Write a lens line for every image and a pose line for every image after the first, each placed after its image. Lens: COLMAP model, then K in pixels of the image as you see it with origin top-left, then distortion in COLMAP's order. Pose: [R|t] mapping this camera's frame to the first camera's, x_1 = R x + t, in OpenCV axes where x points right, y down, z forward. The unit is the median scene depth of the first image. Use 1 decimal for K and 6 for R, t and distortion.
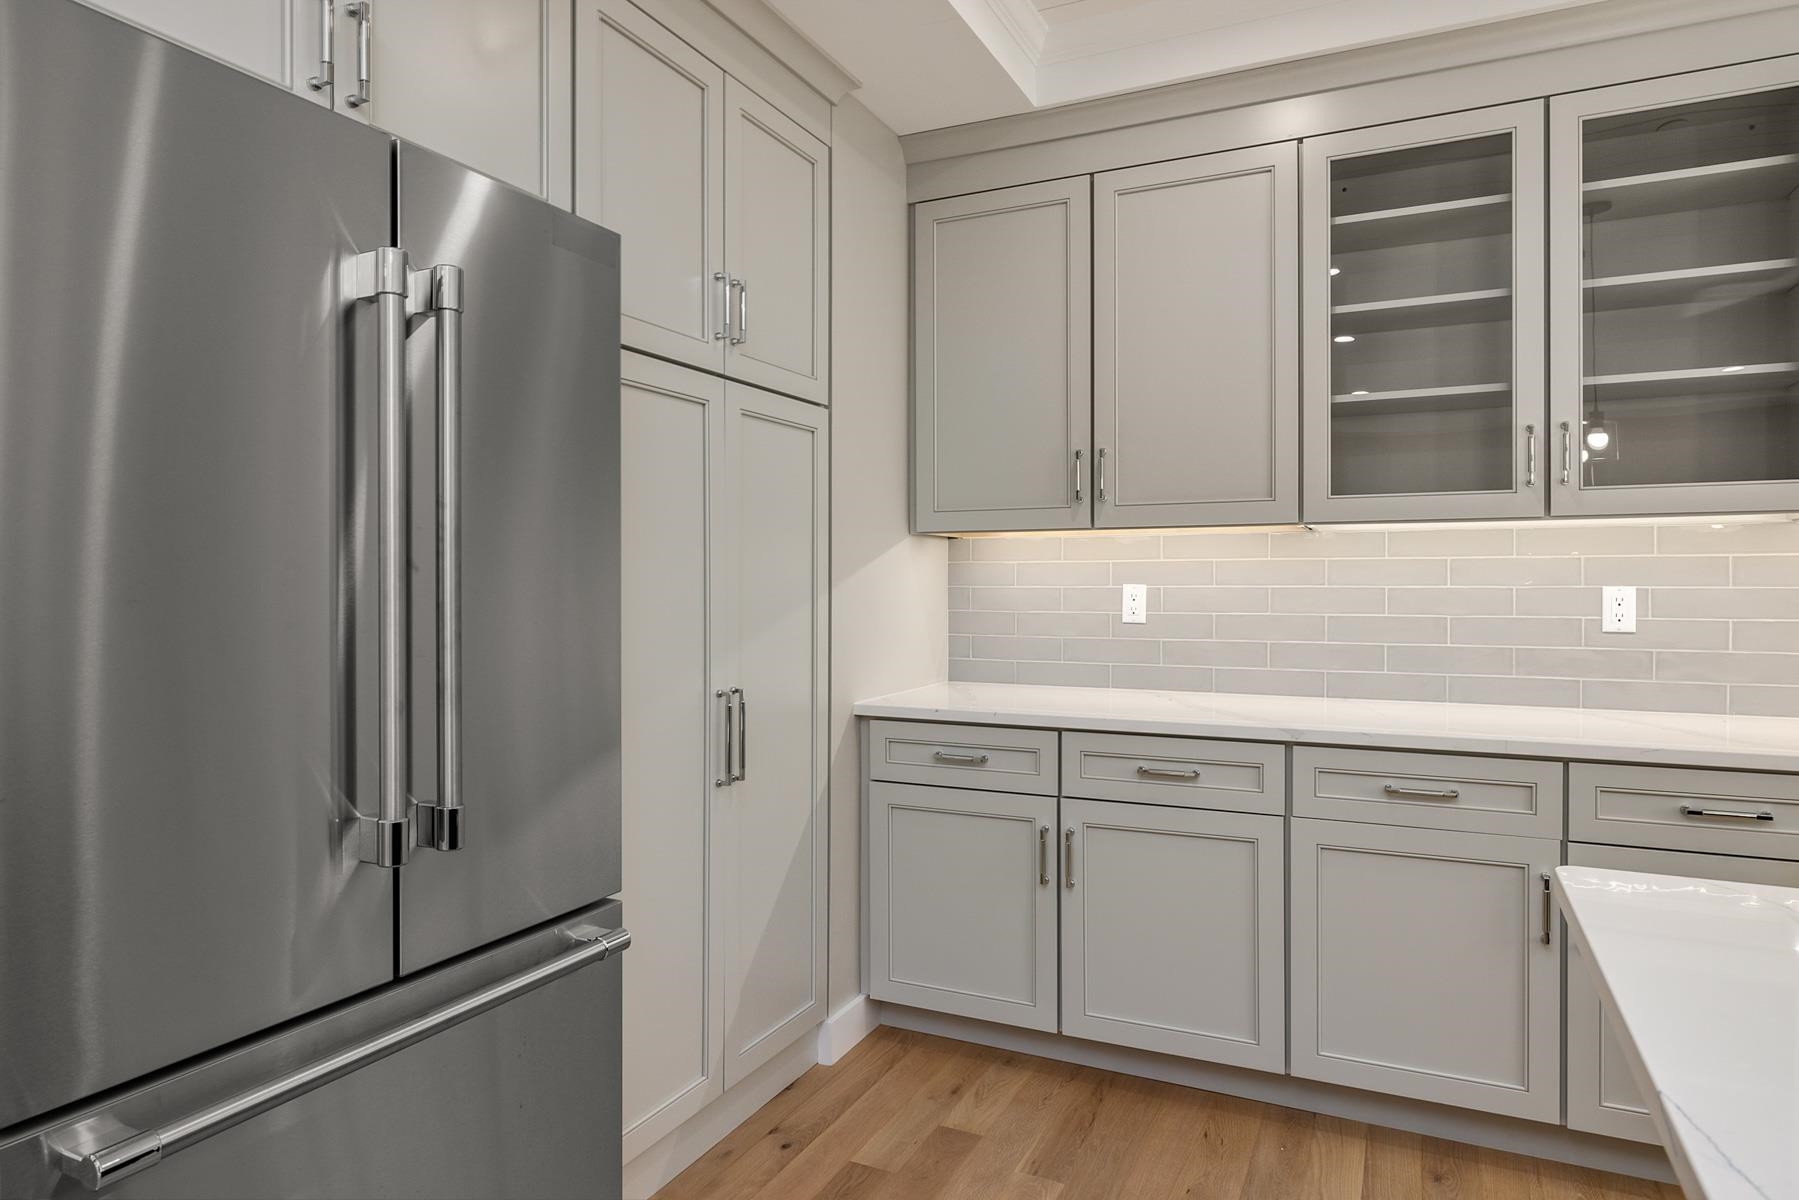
lens RADIAL K [[1057.4, 0, 897.3], [0, 1057.4, 592.2], [0, 0, 1]] dist [-0.004114, -0.001495]
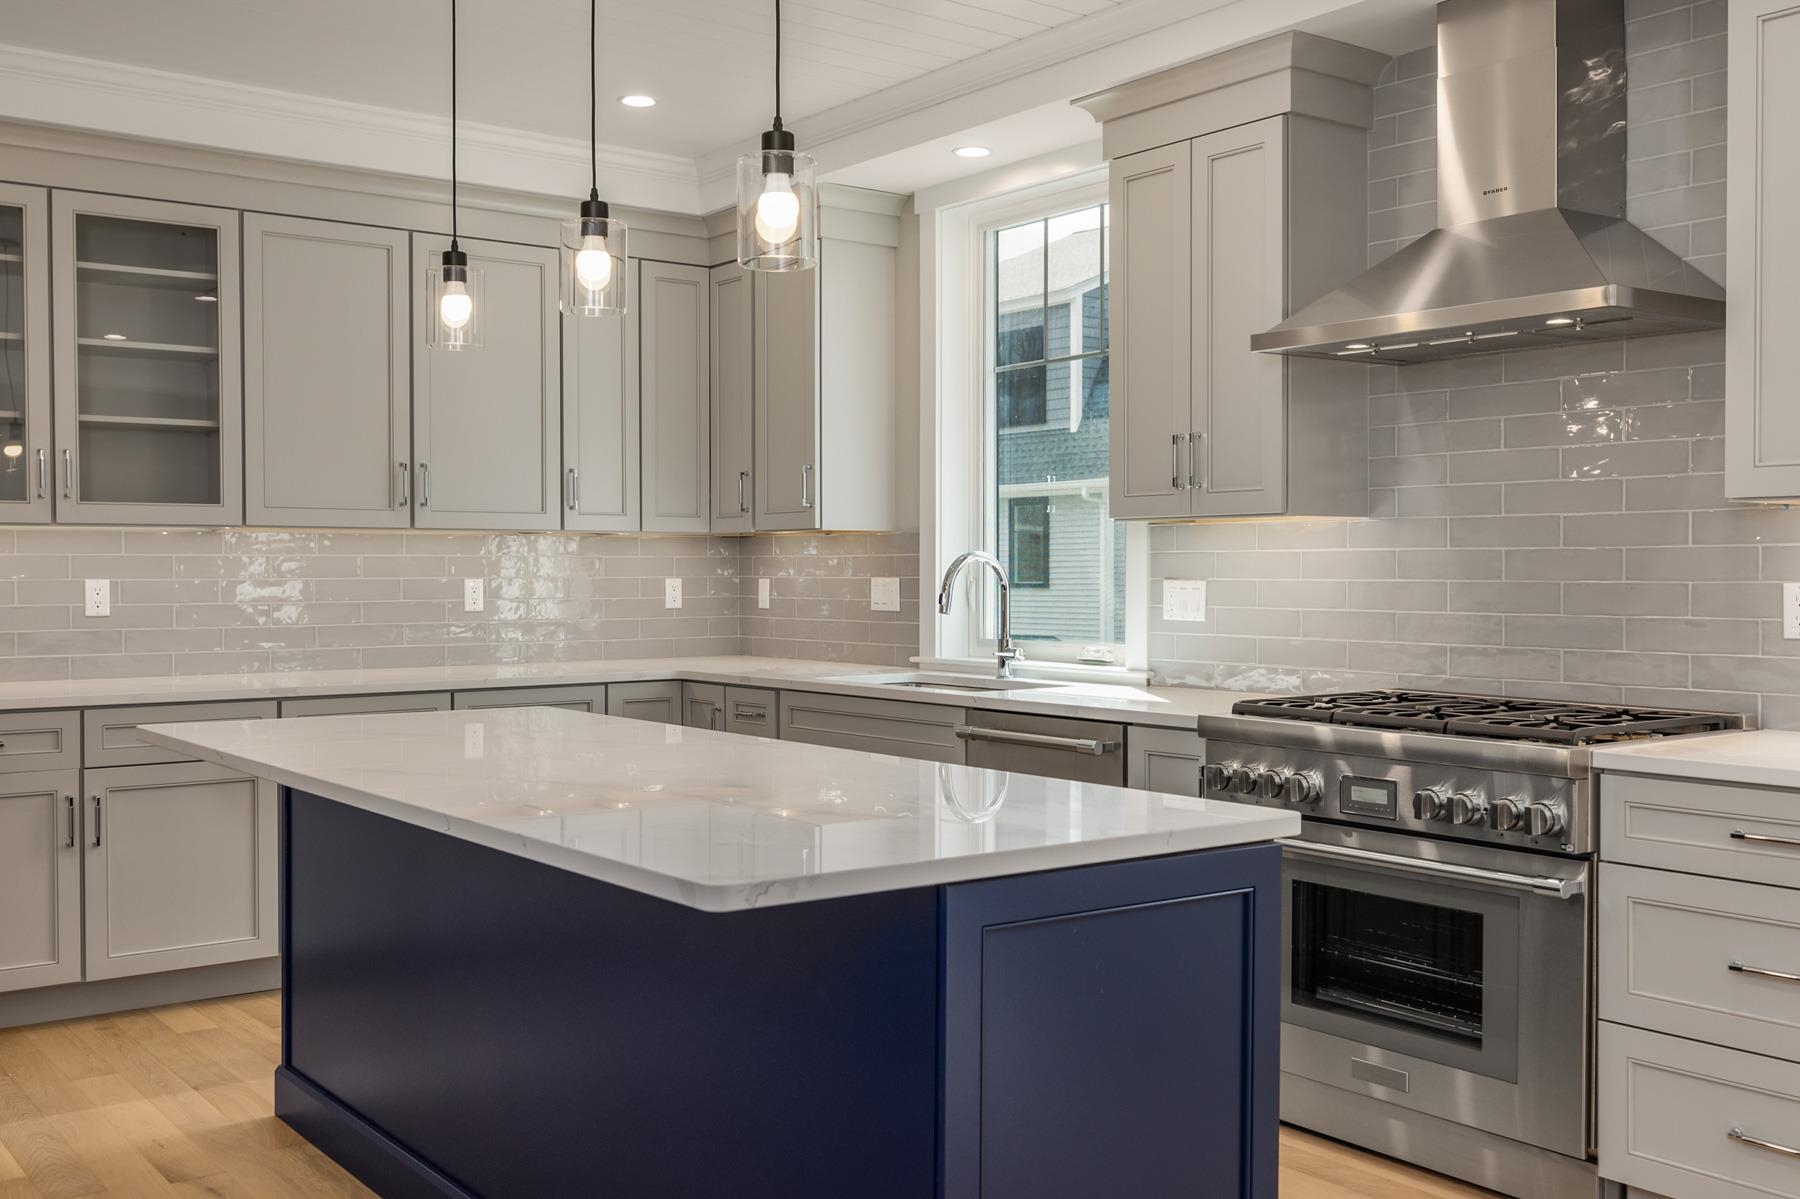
lens RADIAL K [[1776.9, 0, 884.4], [0, 1776.9, 593.1], [0, 0, 1]] dist [-0.000100, 0.000000]
pose [[0.459688, -0.009922, 0.888025, -0.790088], [0.007993, 0.999943, 0.007035, 0.003832], [-0.888045, 0.003864, 0.459741, -0.829295]]
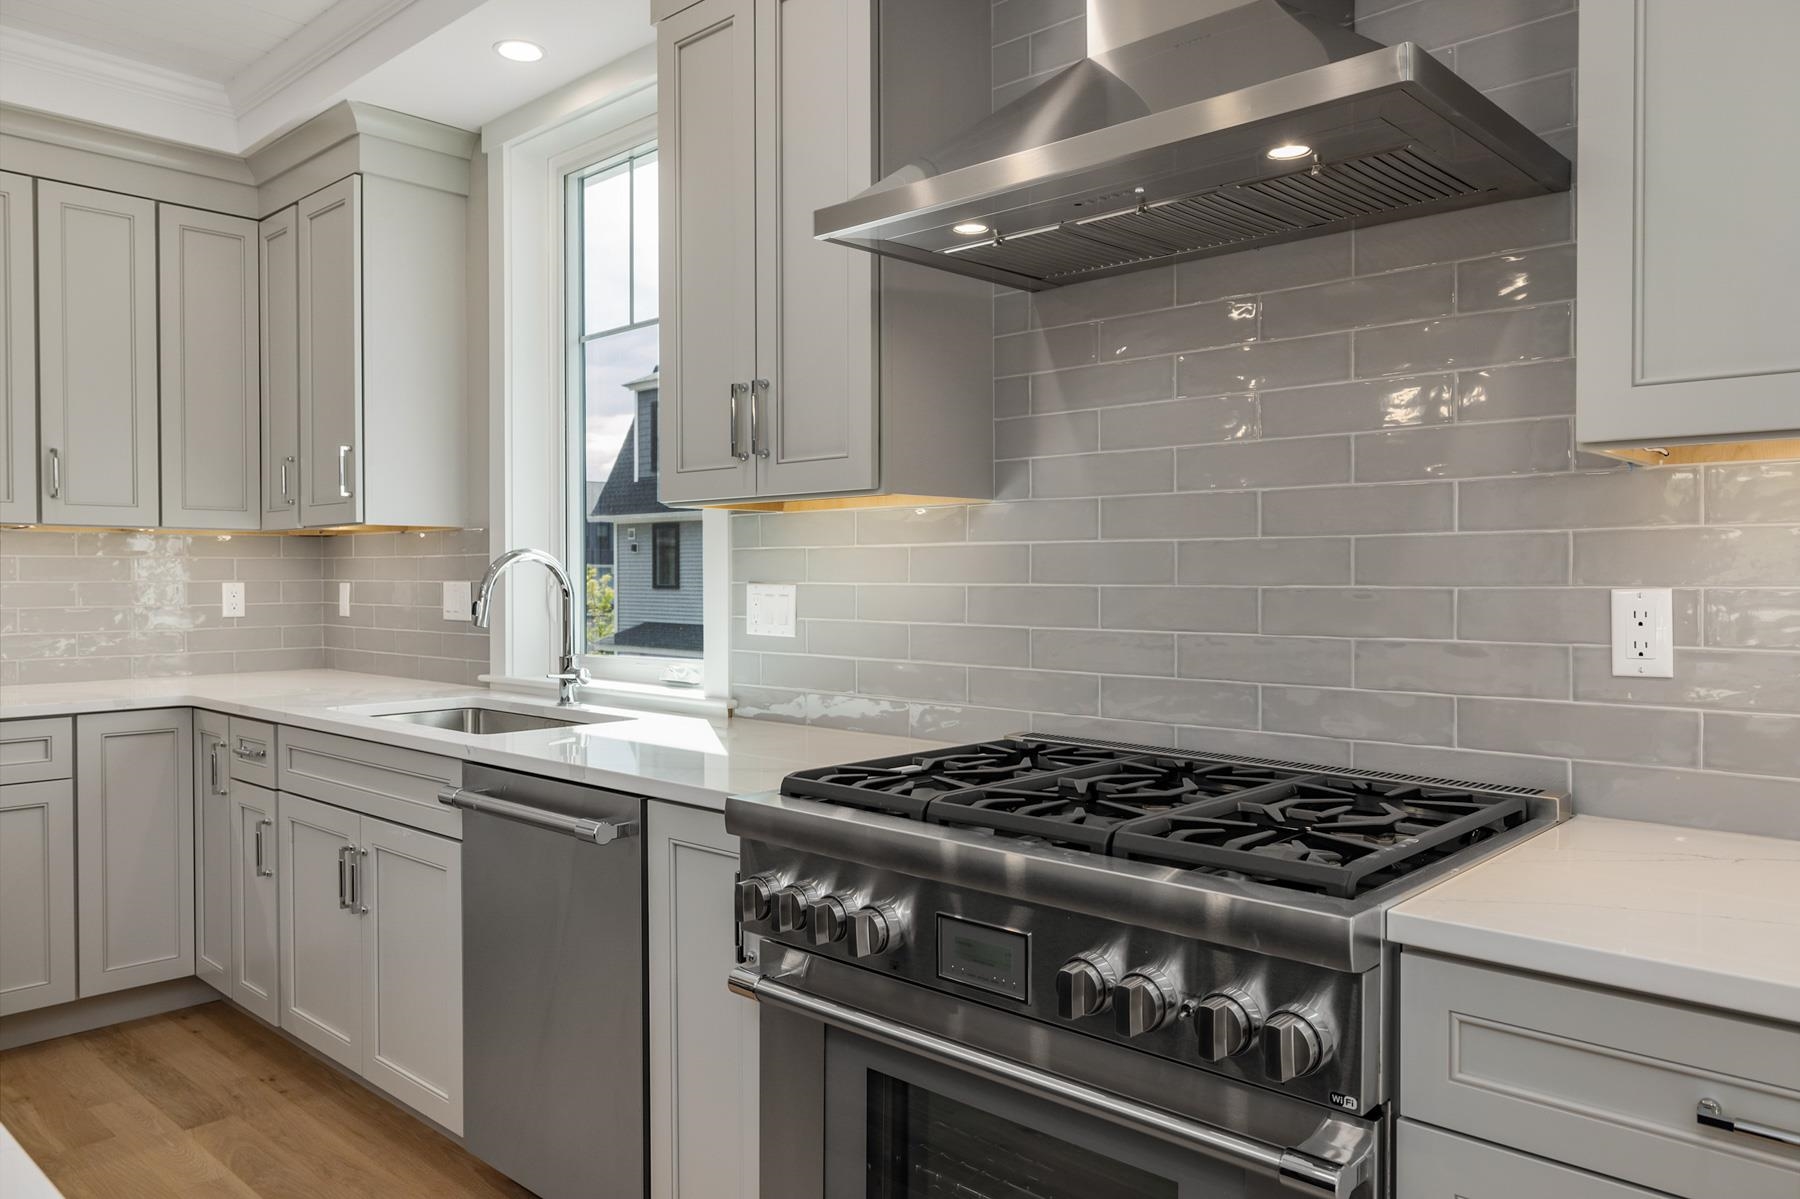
lens RADIAL K [[1269.4, 0, 901.2], [0, 1269.4, 593.3], [0, 0, 1]] dist [-0.004875, 0.005524]
pose [[0.297918, -0.011057, 0.954527, 0.117463], [0.008788, 0.999922, 0.008840, 0.004973], [-0.954551, 0.005755, 0.297992, -0.652016]]
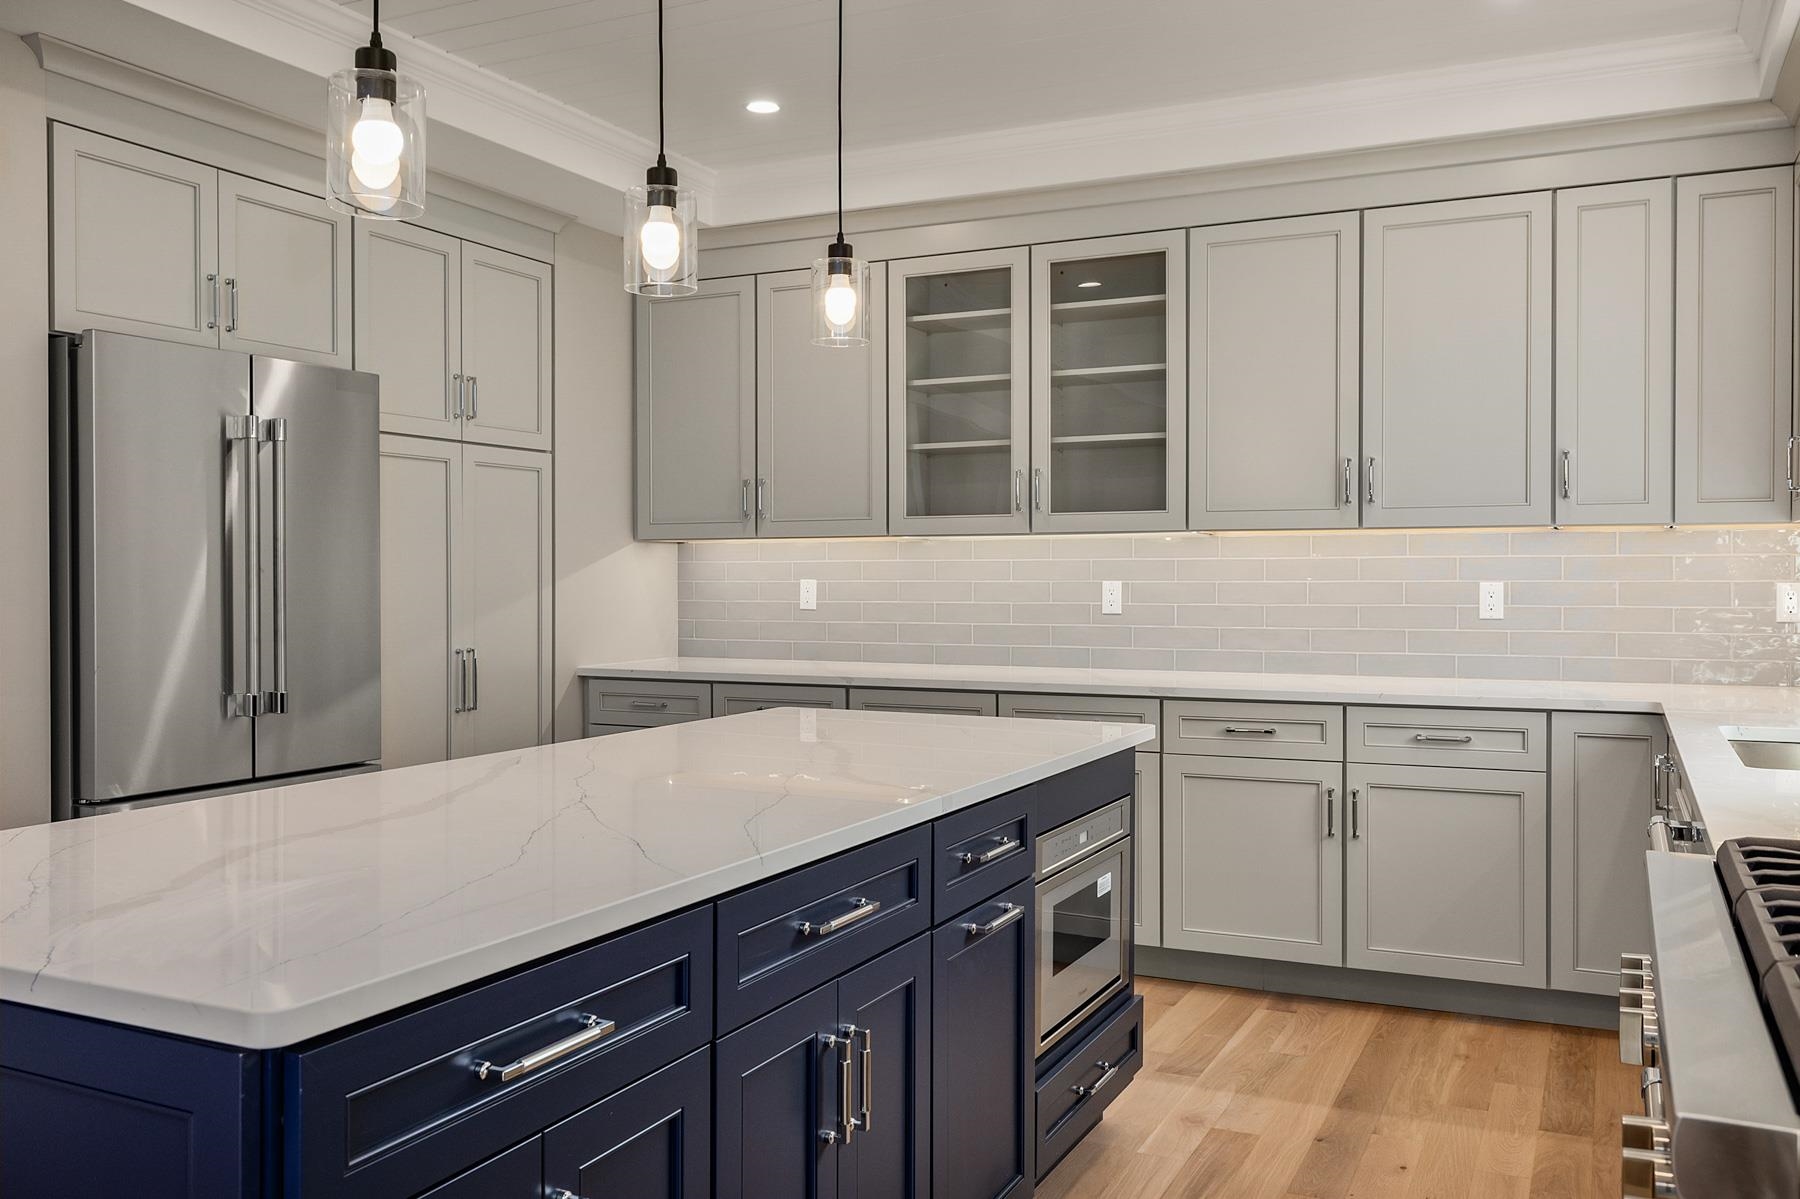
lens RADIAL K [[1492.7, 0, 890.8], [0, 1492.7, 594.8], [0, 0, 1]] dist [0.013522, 0.005825]
pose [[0.999915, 0.000318, -0.013022, 0.444834], [-0.000276, 0.999995, 0.003250, 0.006664], [0.013023, -0.003246, 0.999910, -1.052104]]
